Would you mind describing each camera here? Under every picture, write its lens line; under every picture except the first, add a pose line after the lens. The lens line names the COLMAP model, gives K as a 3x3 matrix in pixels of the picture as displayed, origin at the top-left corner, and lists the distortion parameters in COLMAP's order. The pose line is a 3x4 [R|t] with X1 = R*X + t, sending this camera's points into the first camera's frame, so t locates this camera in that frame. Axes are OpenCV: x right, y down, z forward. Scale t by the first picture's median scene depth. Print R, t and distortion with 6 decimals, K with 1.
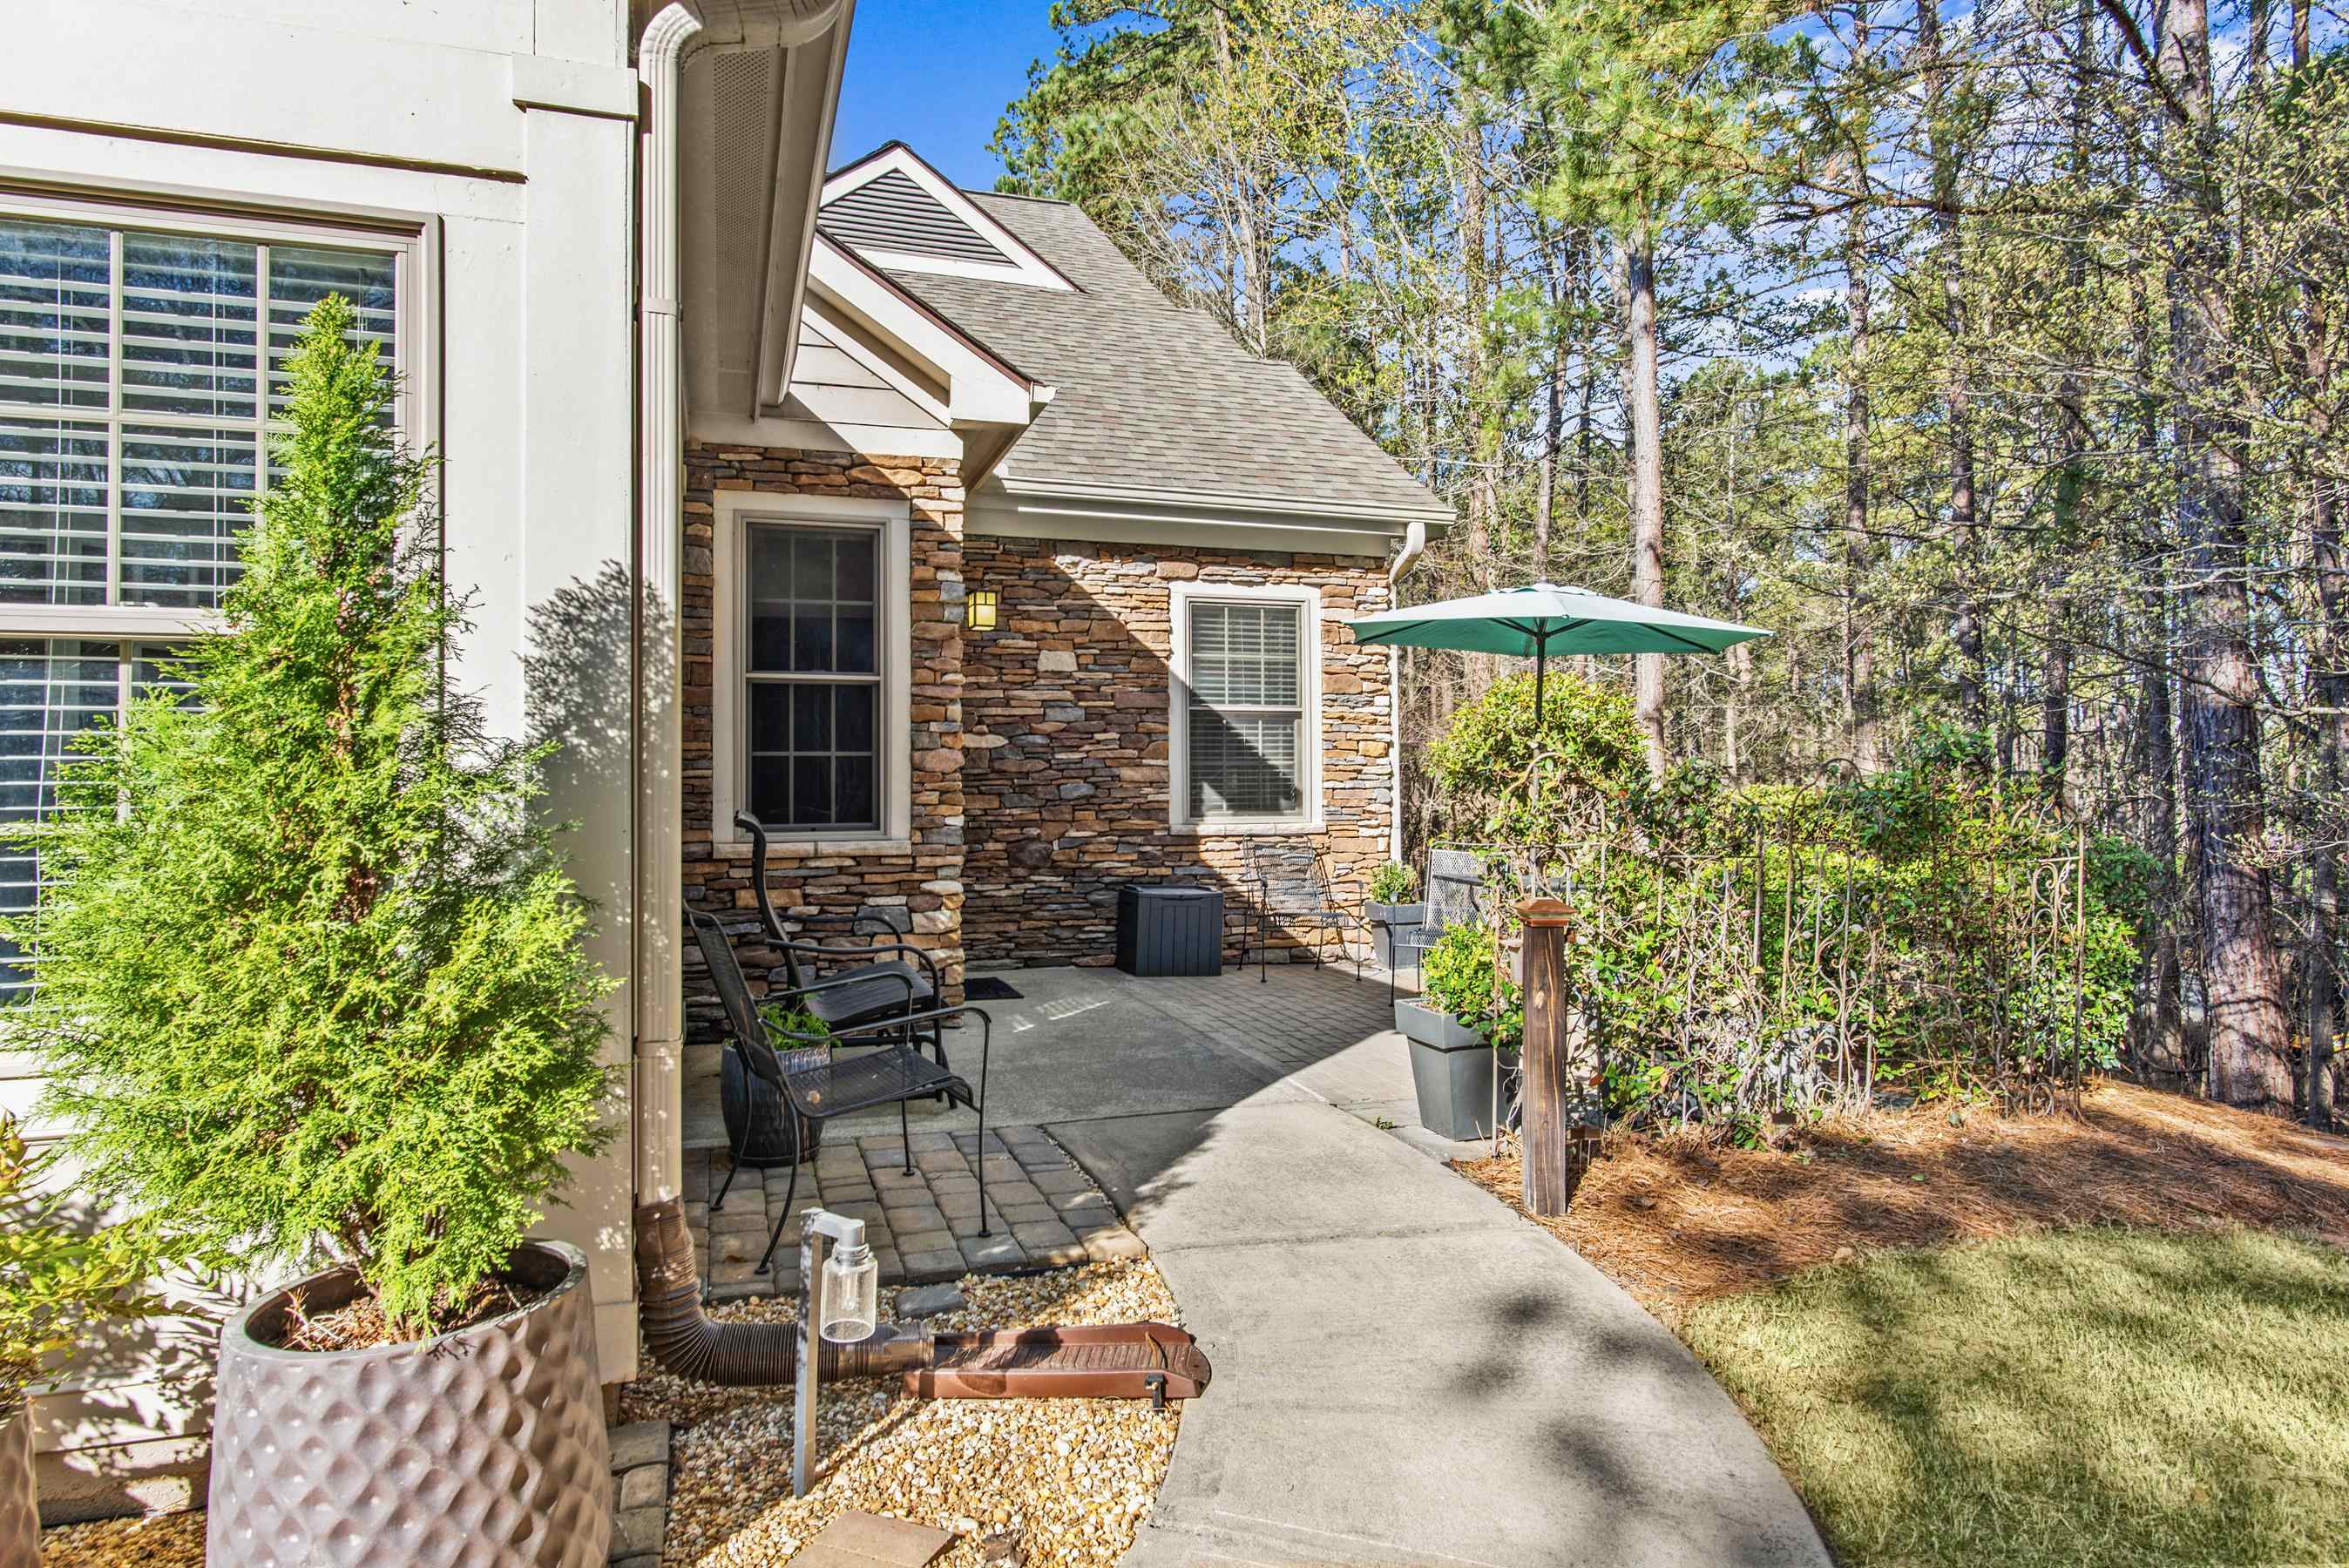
lens RADIAL K [[1392.9, 0, 1174.5], [0, 1392.9, 784.0], [0, 0, 1]] dist [-0.003701, -0.000844]
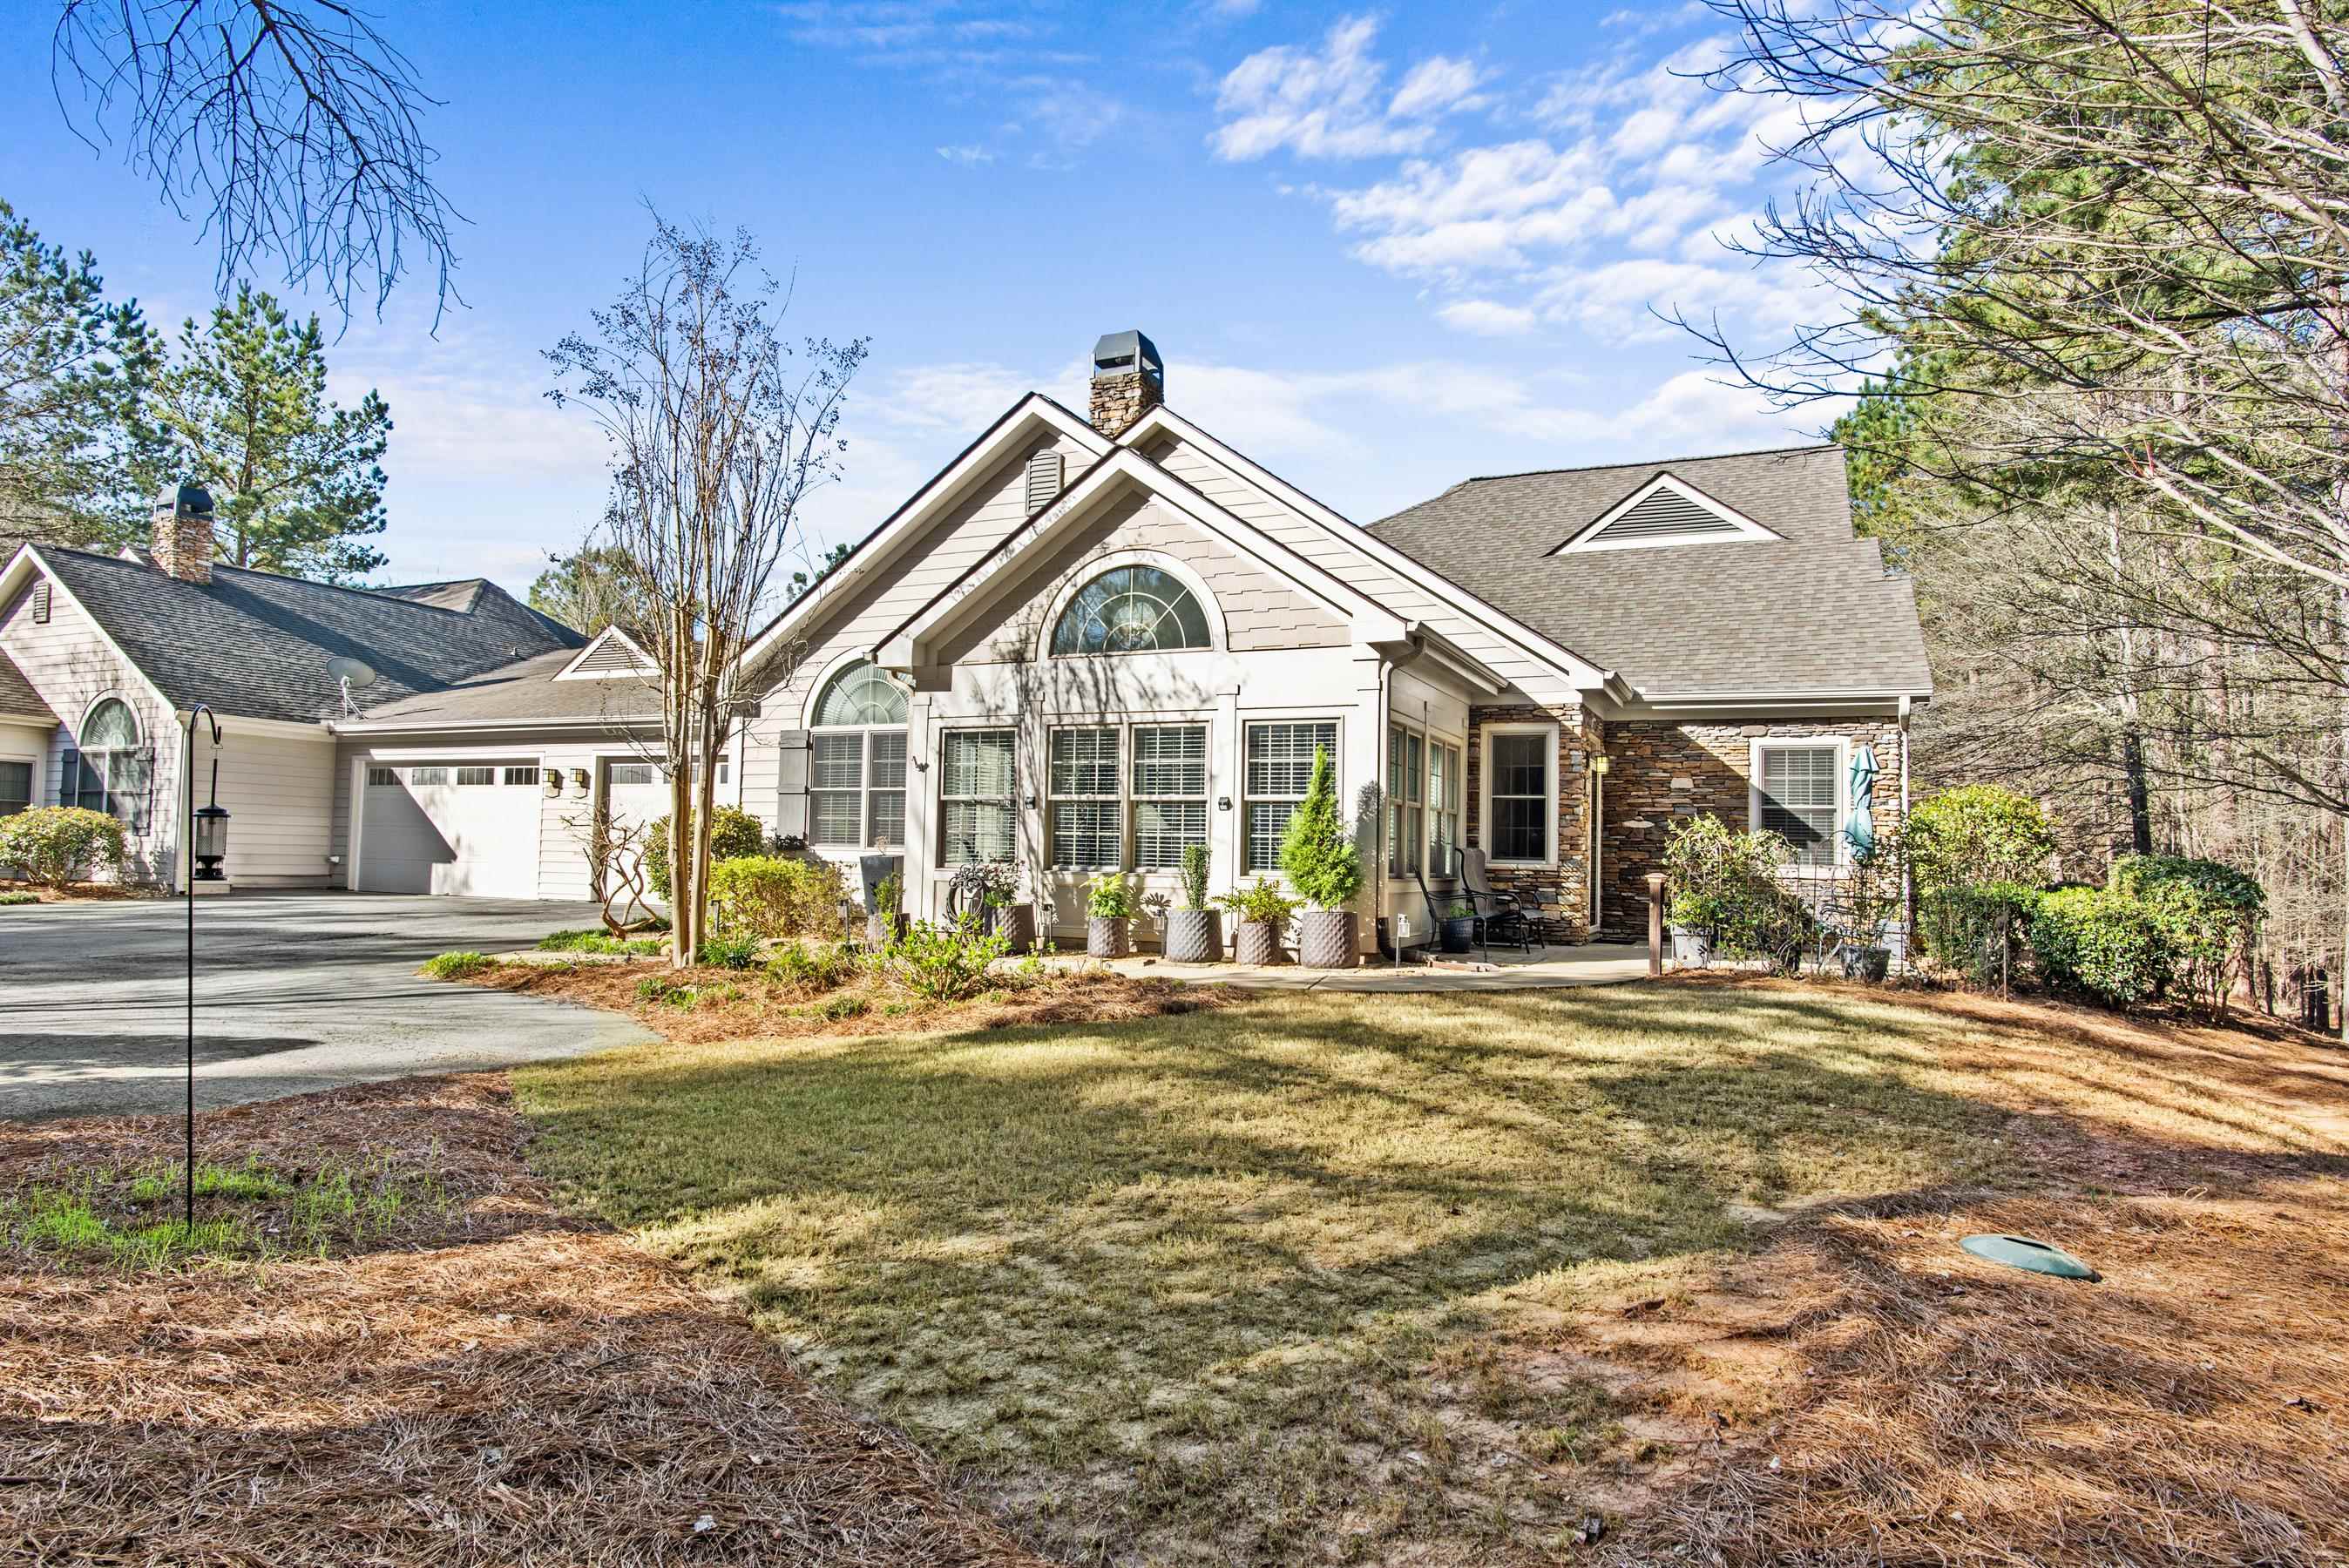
lens RADIAL K [[1392.9, 0, 1174.5], [0, 1392.9, 784.0], [0, 0, 1]] dist [-0.003701, -0.000844]
pose [[0.746782, -0.022408, -0.664692, 0.892044], [-0.021665, 0.998082, -0.057987, 0.053184], [0.664716, 0.057705, 0.744864, -1.191130]]
